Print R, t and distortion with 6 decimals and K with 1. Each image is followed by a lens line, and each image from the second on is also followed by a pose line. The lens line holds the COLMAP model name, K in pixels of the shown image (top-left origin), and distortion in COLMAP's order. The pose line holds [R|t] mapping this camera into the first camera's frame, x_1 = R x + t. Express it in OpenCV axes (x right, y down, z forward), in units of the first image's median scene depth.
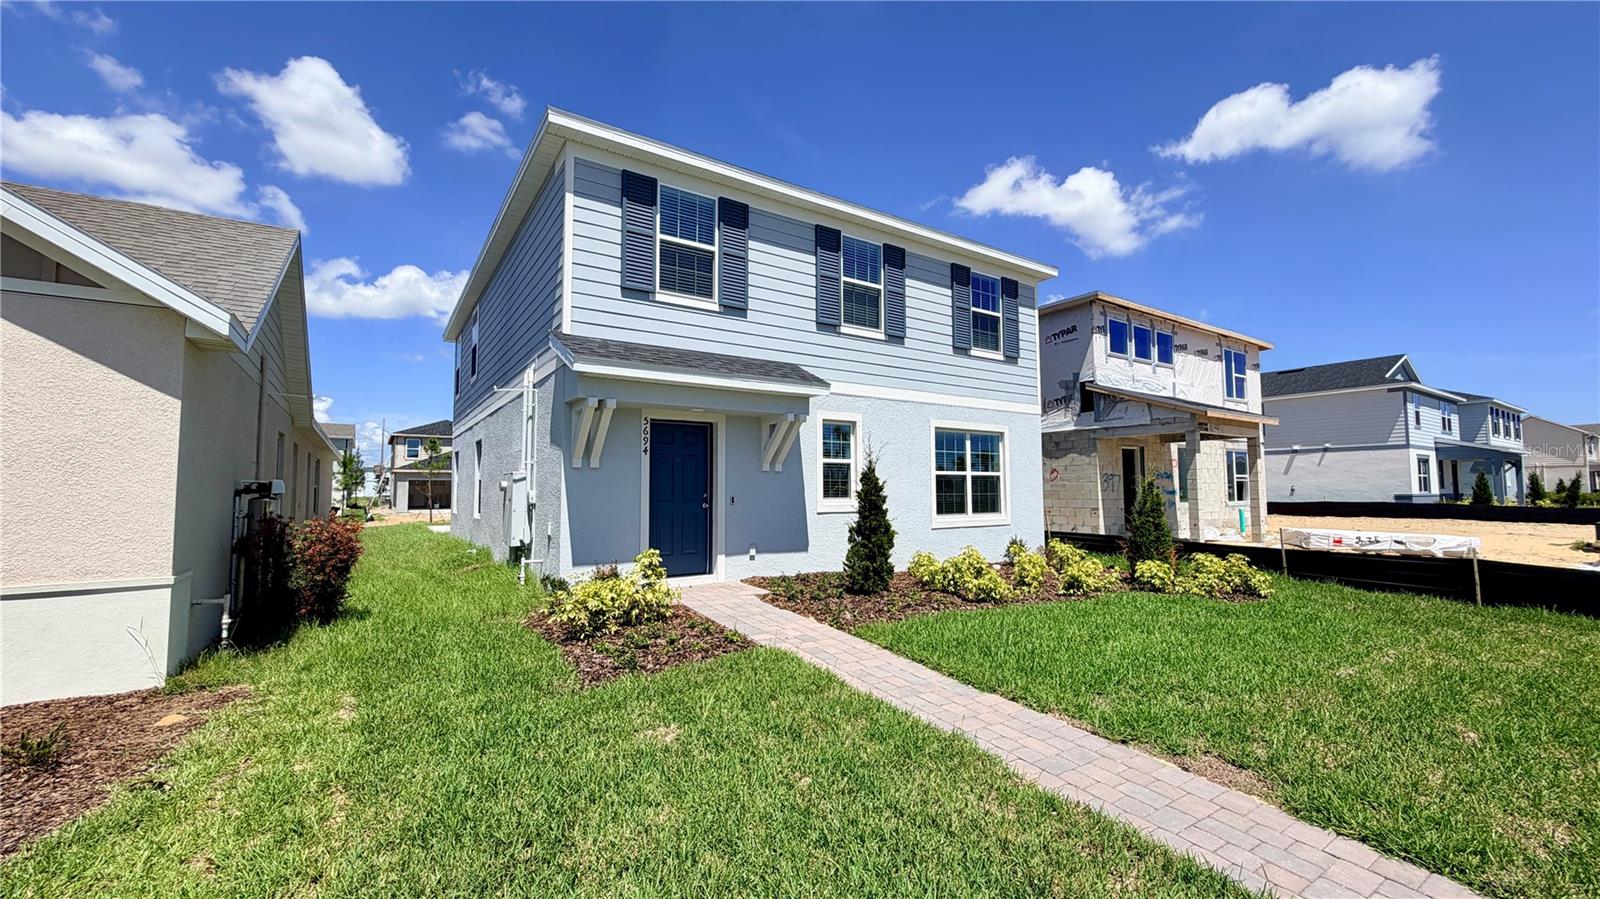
lens RADIAL K [[637.9, 0, 800.0], [0, 637.9, 449.5], [0, 0, 1]] dist [-0.000718, 0.000165]
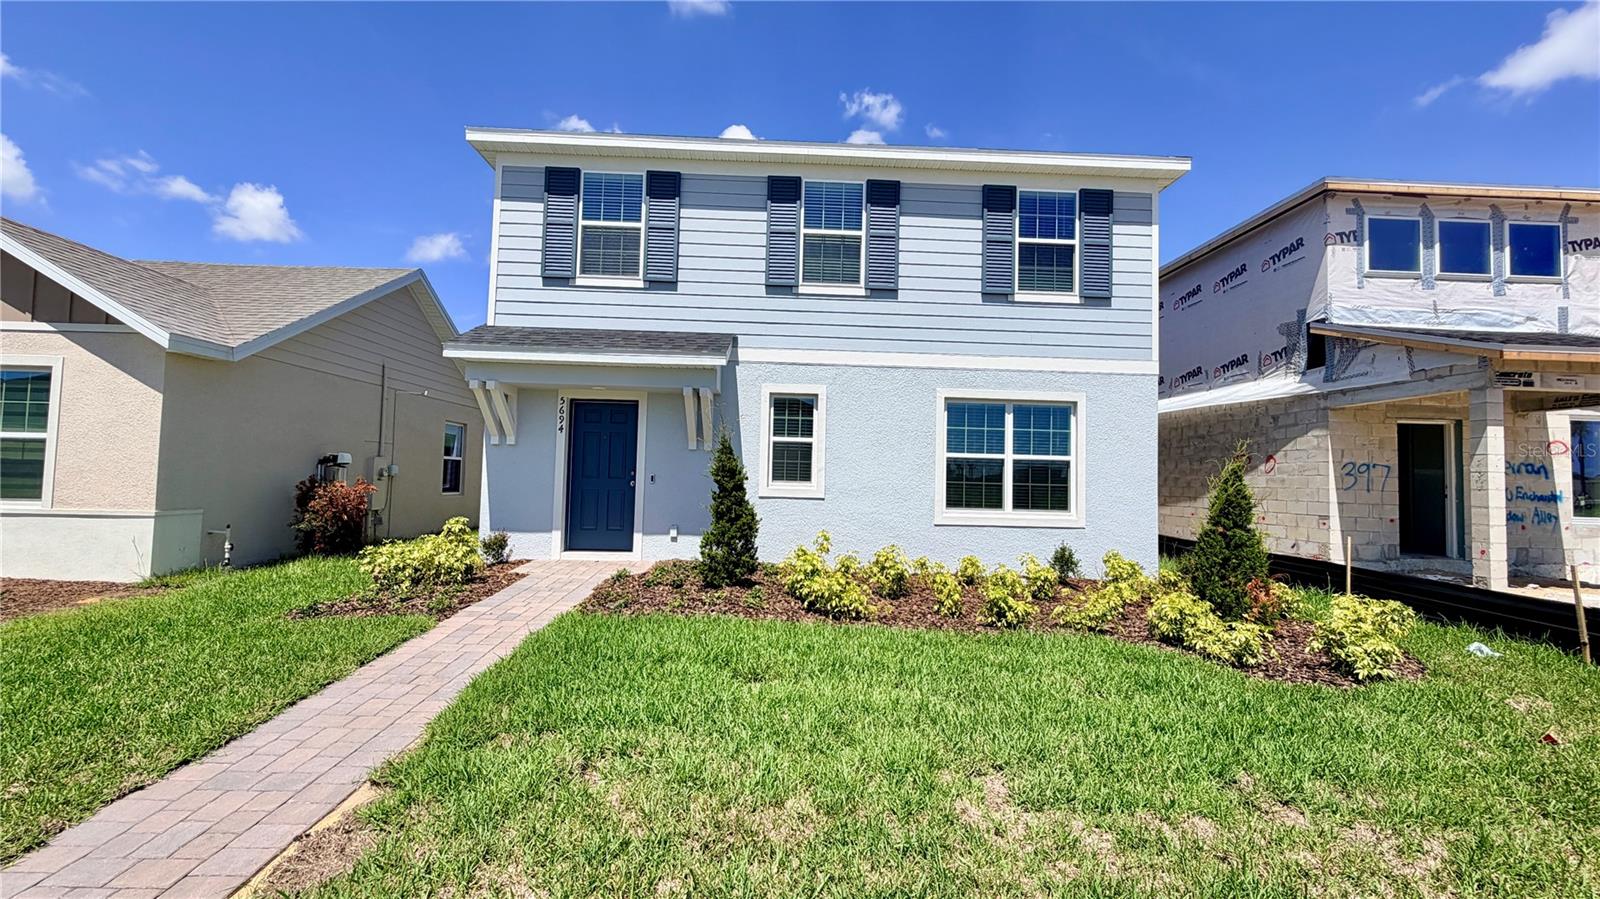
lens RADIAL K [[576.8, 0, 800.0], [0, 576.8, 449.5], [0, 0, 1]] dist [0.001324, -0.000036]
pose [[0.843151, 0.002616, -0.537670, 0.427305], [0.005424, 0.999896, 0.013370, 0.018273], [0.537649, -0.014189, 0.843049, 0.284353]]
